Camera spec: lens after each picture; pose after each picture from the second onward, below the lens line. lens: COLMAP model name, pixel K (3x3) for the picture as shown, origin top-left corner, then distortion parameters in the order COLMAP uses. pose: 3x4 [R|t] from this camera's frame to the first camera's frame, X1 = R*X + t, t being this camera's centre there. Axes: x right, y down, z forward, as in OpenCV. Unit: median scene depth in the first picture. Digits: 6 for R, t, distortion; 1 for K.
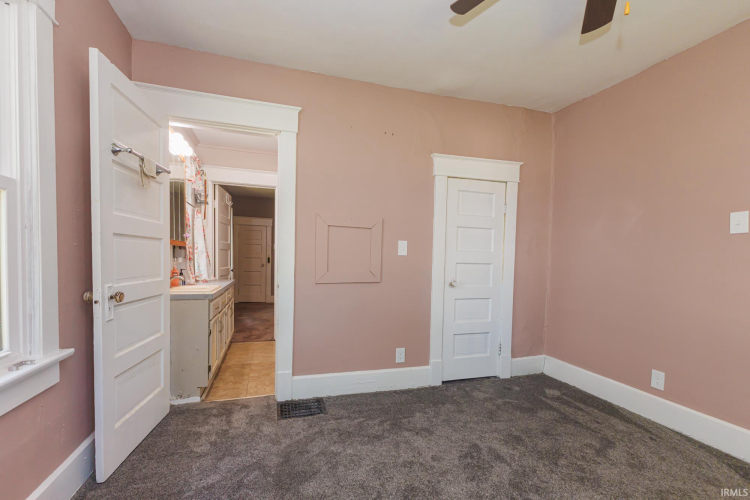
lens RADIAL K [[342.9, 0, 376.1], [0, 342.9, 272.6], [0, 0, 1]] dist [0.001682, 0.000285]
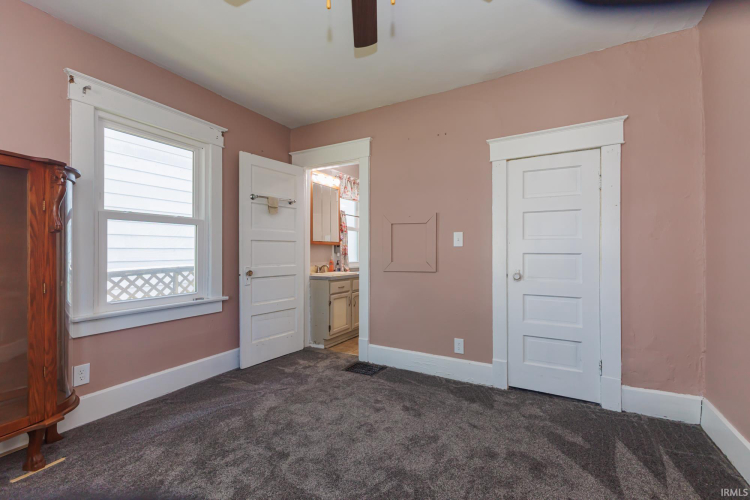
lens RADIAL K [[333.8, 0, 368.0], [0, 333.8, 247.0], [0, 0, 1]] dist [0.002074, 0.000115]
pose [[0.669264, -0.030358, -0.742405, 0.610964], [-0.016536, 0.998309, -0.055729, 0.010375], [0.742841, 0.049573, 0.667630, 0.131436]]
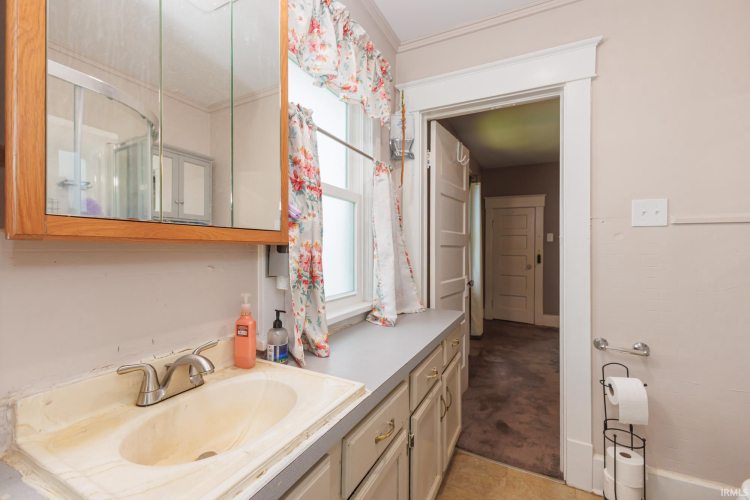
lens RADIAL K [[333.8, 0, 368.0], [0, 333.8, 247.0], [0, 0, 1]] dist [0.002074, 0.000115]
pose [[0.718743, -0.022242, -0.694920, -0.275124], [-0.015950, 0.998698, -0.048462, -0.060267], [0.695093, 0.045916, 0.717452, 0.839446]]
